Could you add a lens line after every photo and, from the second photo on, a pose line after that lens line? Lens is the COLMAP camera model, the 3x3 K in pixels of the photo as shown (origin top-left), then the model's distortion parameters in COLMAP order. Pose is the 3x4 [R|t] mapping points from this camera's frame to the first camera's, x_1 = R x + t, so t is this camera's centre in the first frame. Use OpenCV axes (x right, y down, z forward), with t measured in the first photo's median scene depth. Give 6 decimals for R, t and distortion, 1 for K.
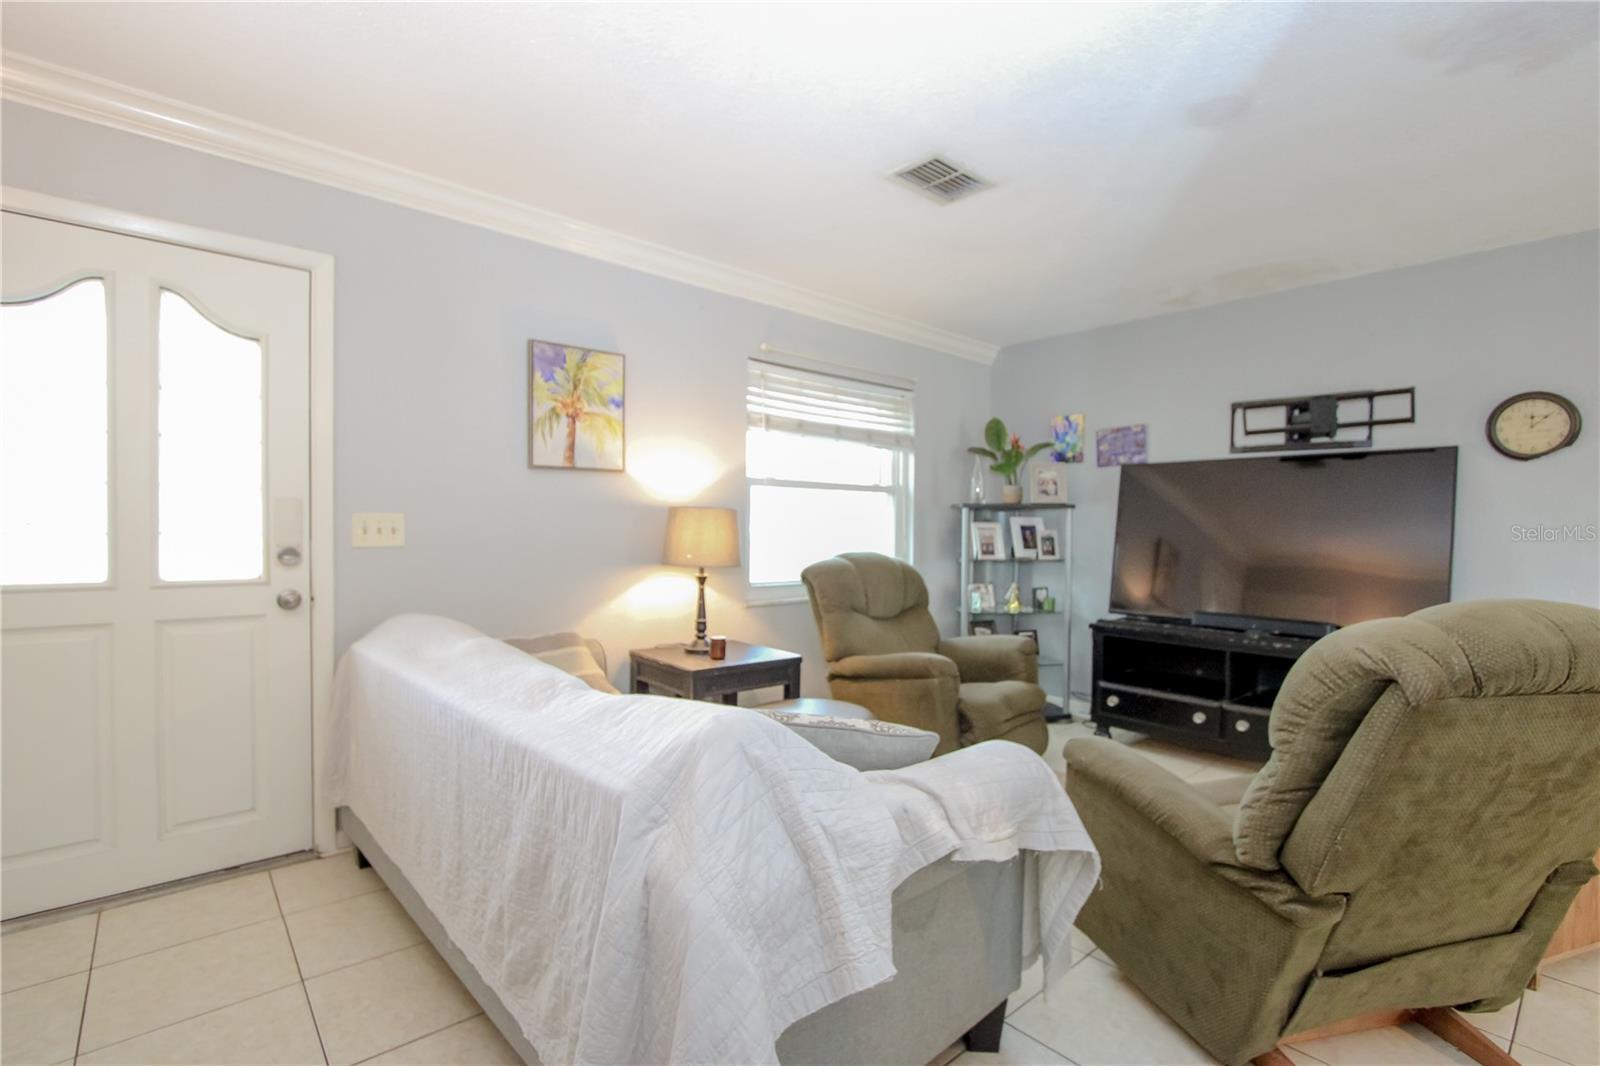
lens RADIAL K [[743.0, 0, 803.6], [0, 743.0, 530.0], [0, 0, 1]] dist [-0.002838, -0.000414]
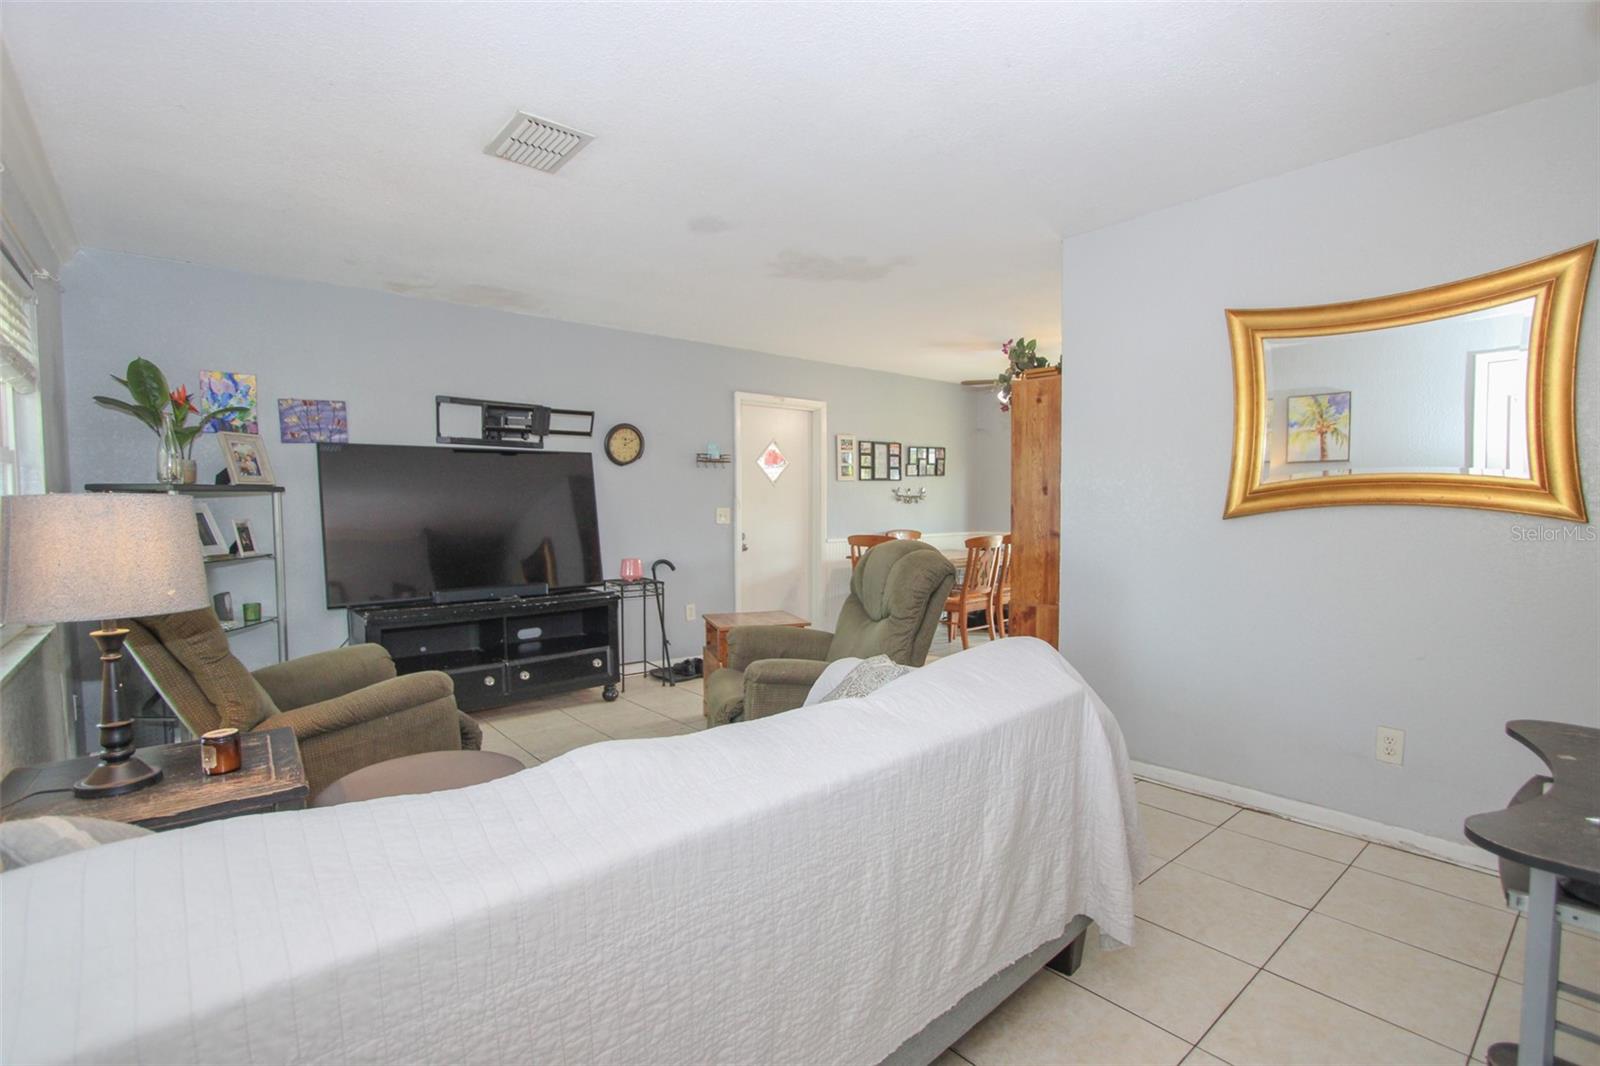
lens RADIAL K [[743.0, 0, 802.4], [0, 743.0, 538.1], [0, 0, 1]] dist [-0.002838, -0.000414]
pose [[0.004294, -0.055891, 0.998428, -0.608566], [0.017717, 0.998284, 0.055807, -0.017598], [-0.999834, 0.017449, 0.005276, 0.550206]]
